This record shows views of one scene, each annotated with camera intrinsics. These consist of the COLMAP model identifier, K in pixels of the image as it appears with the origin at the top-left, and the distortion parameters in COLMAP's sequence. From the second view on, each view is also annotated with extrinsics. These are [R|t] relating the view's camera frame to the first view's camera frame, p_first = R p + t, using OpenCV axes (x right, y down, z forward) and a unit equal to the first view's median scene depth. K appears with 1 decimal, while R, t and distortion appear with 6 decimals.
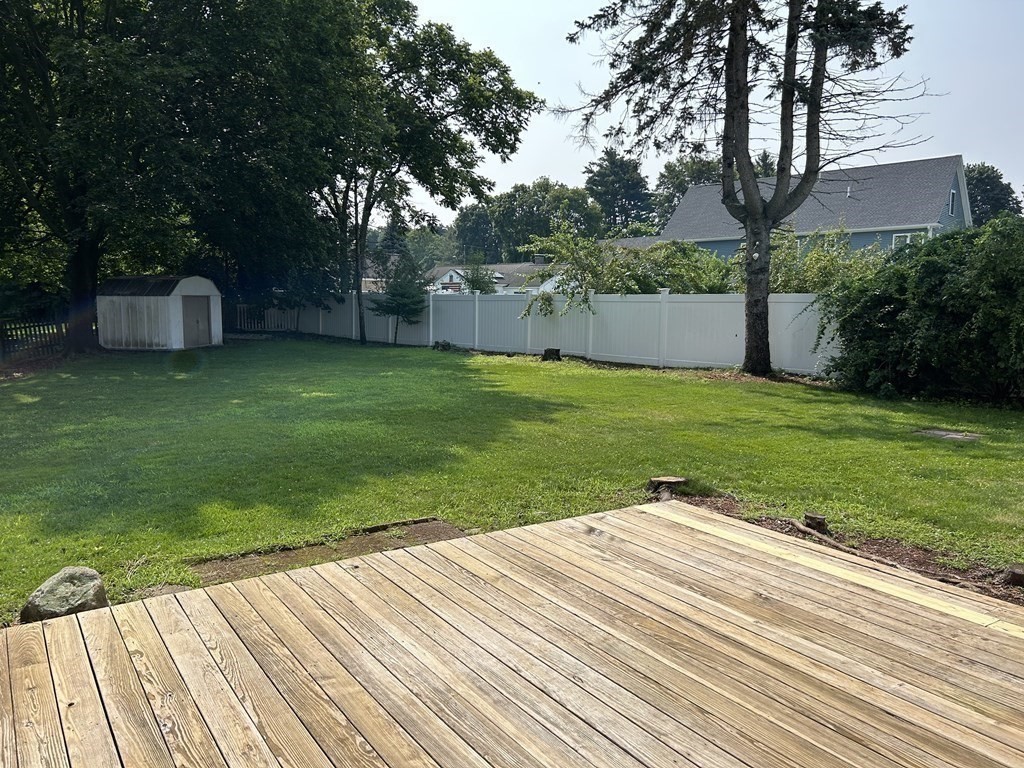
lens RADIAL K [[768.1, 0, 511.9], [0, 768.1, 381.2], [0, 0, 1]] dist [0.006582, -0.006150]
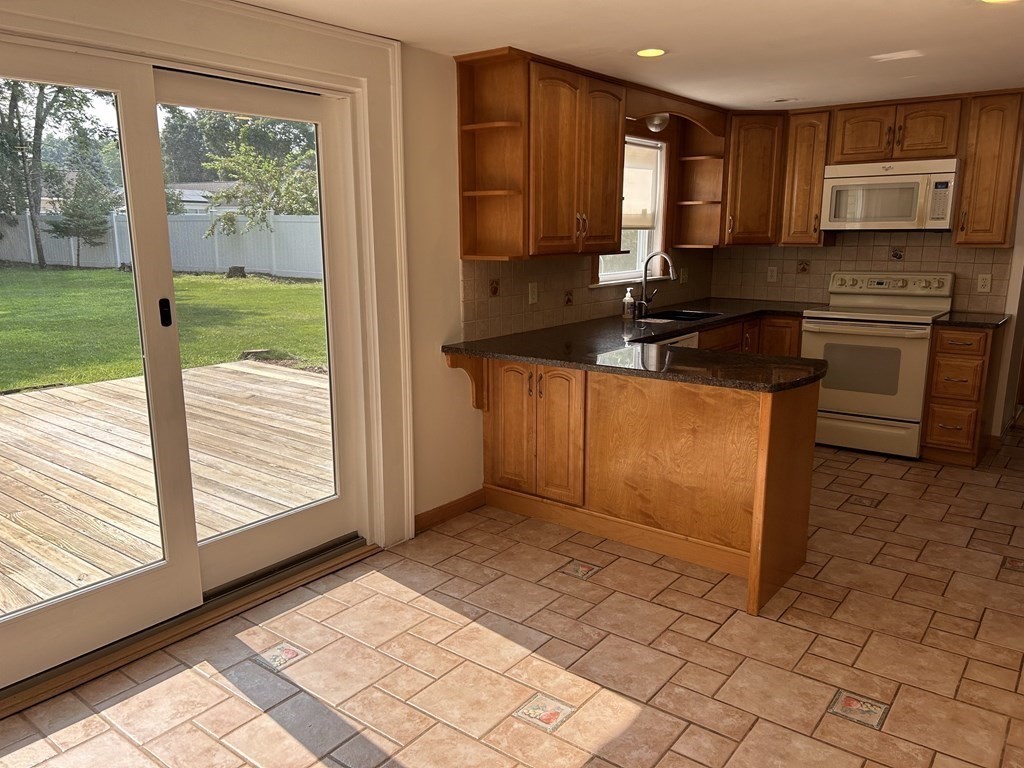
lens RADIAL K [[768.1, 0, 512.9], [0, 768.1, 389.2], [0, 0, 1]] dist [0.006582, -0.006150]
pose [[0.945763, -0.073972, 0.316322, 0.055275], [0.038444, 0.992373, 0.117127, 0.014498], [-0.322573, -0.098614, 0.941394, -0.134706]]
